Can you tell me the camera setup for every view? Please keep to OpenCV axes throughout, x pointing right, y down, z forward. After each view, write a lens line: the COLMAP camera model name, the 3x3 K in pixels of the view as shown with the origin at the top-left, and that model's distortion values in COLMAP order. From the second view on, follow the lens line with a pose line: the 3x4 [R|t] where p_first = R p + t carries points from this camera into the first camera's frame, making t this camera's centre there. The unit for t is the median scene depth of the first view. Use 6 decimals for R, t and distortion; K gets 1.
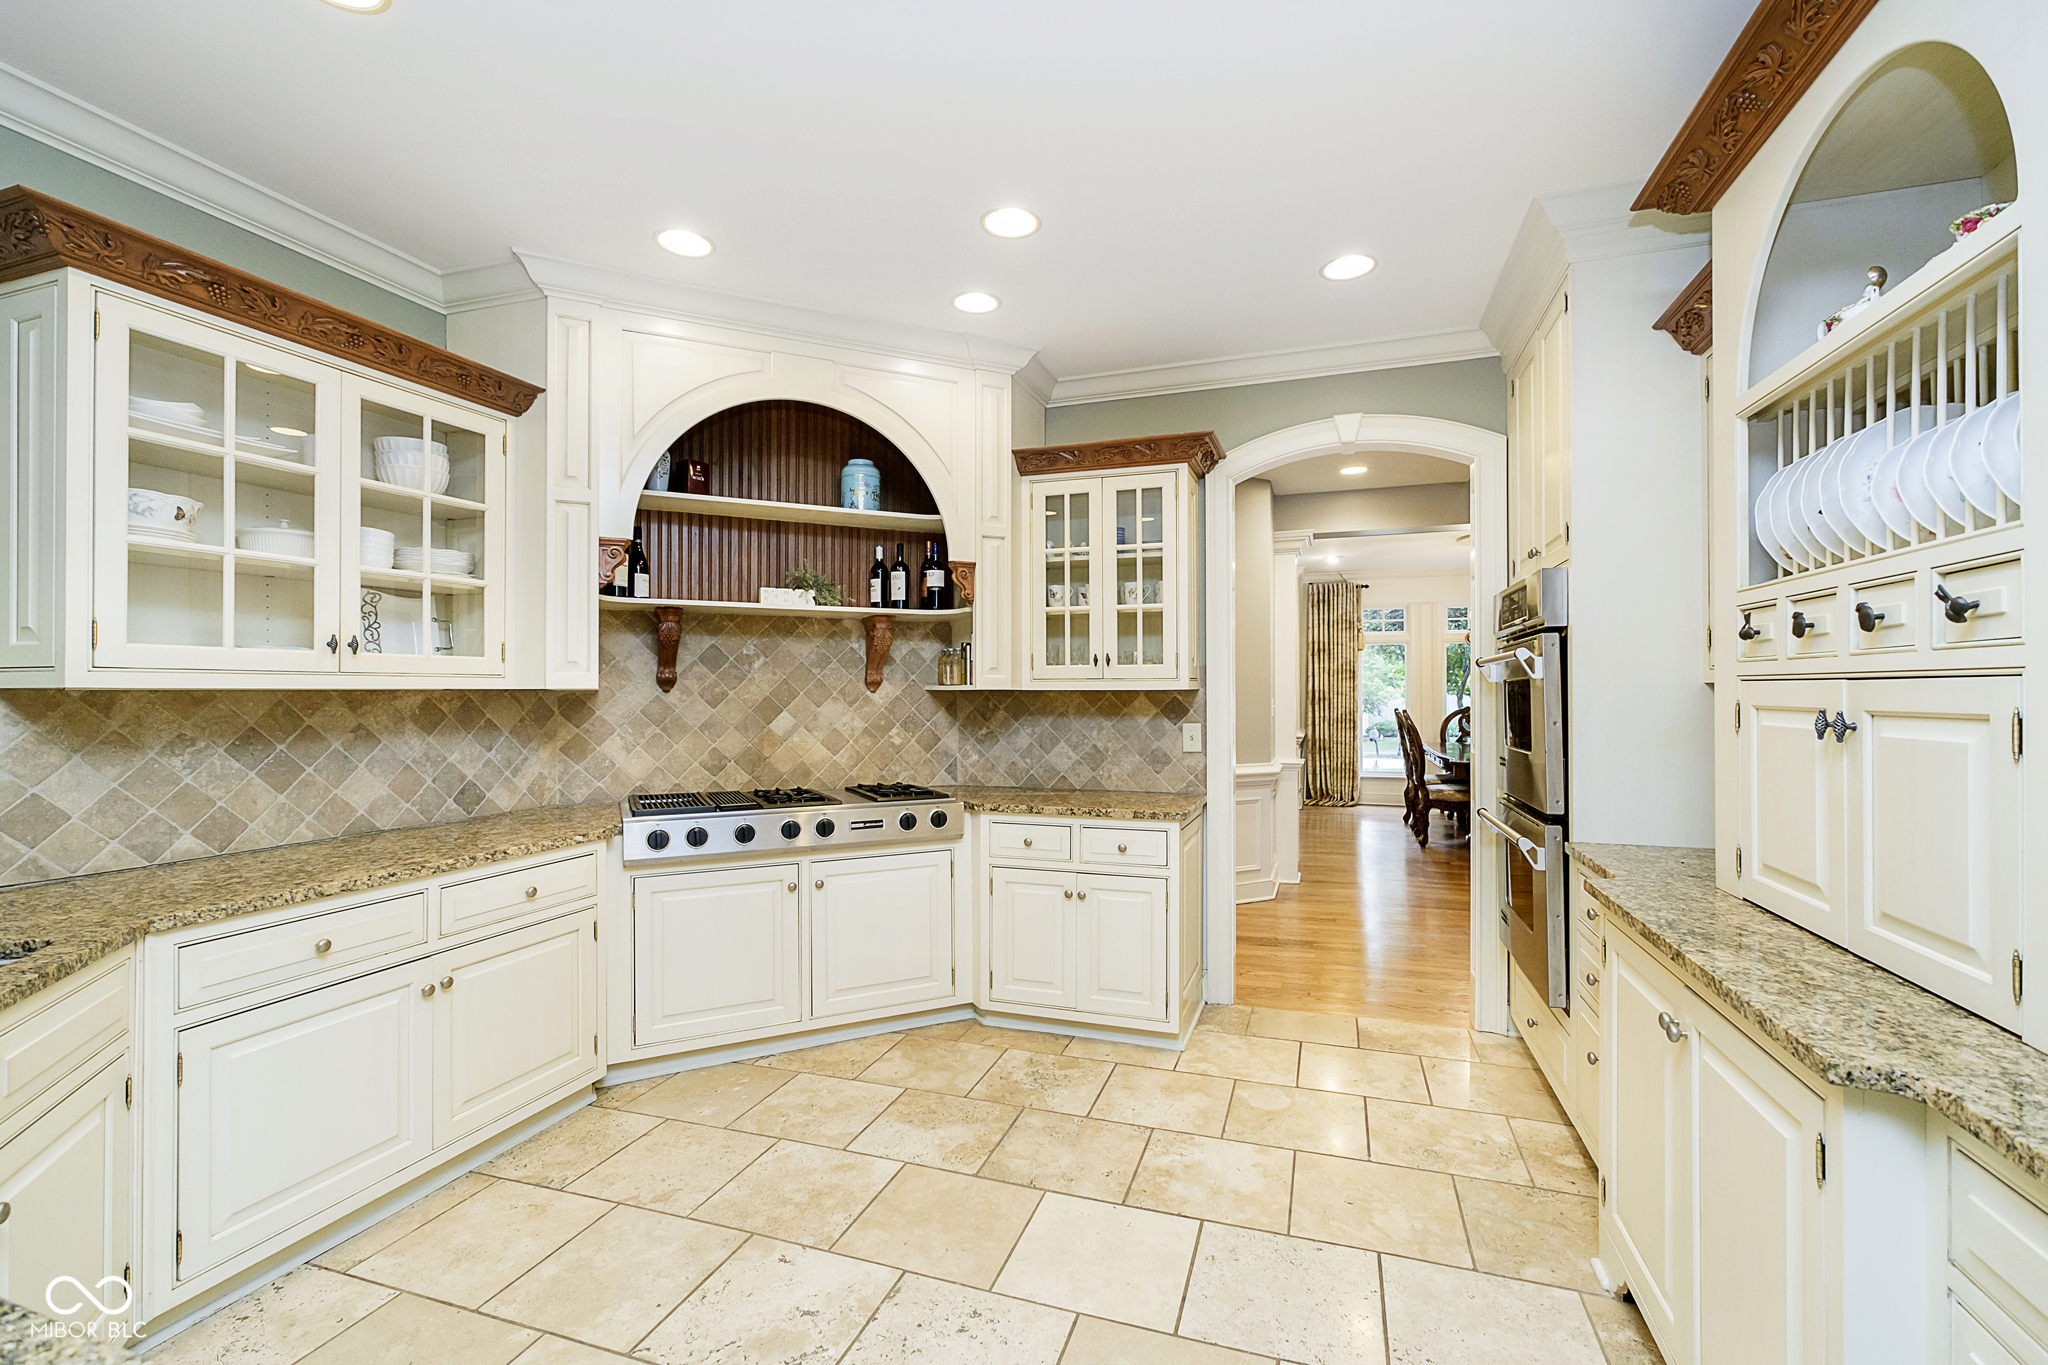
lens RADIAL K [[895.7, 0, 1023.2], [0, 895.7, 689.7], [0, 0, 1]] dist [-0.011961, 0.006996]
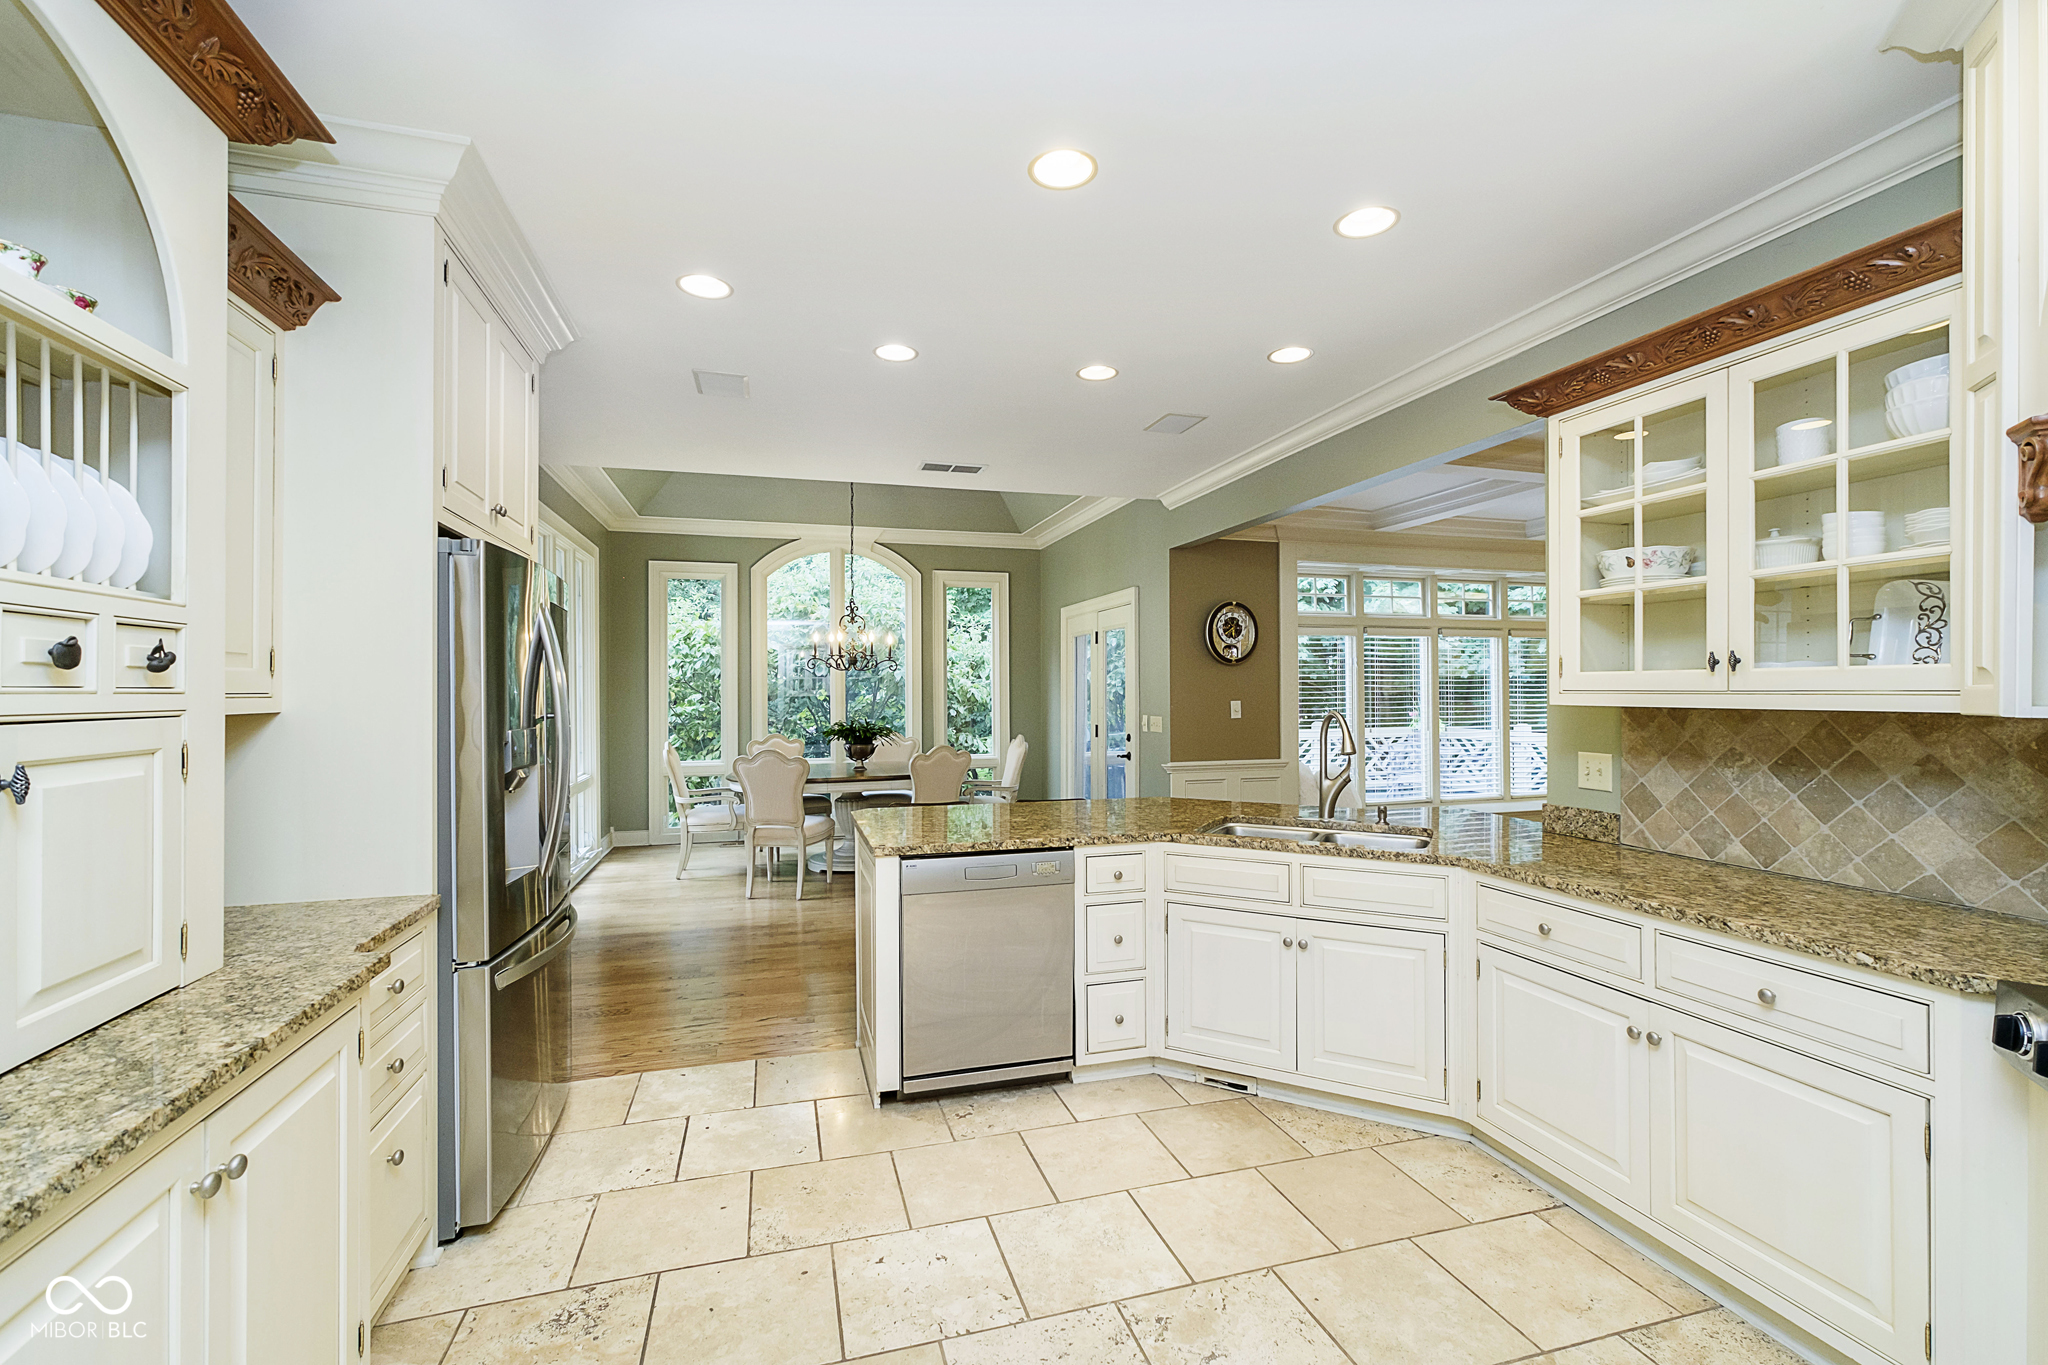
lens RADIAL K [[874.5, 0, 986.2], [0, 874.5, 688.7], [0, 0, 1]] dist [0.030118, 0.000103]
pose [[-0.834800, 0.004190, -0.550538, 0.302387], [0.007232, 0.999968, -0.003357, -0.018815], [0.550506, -0.006784, -0.834804, 1.023312]]
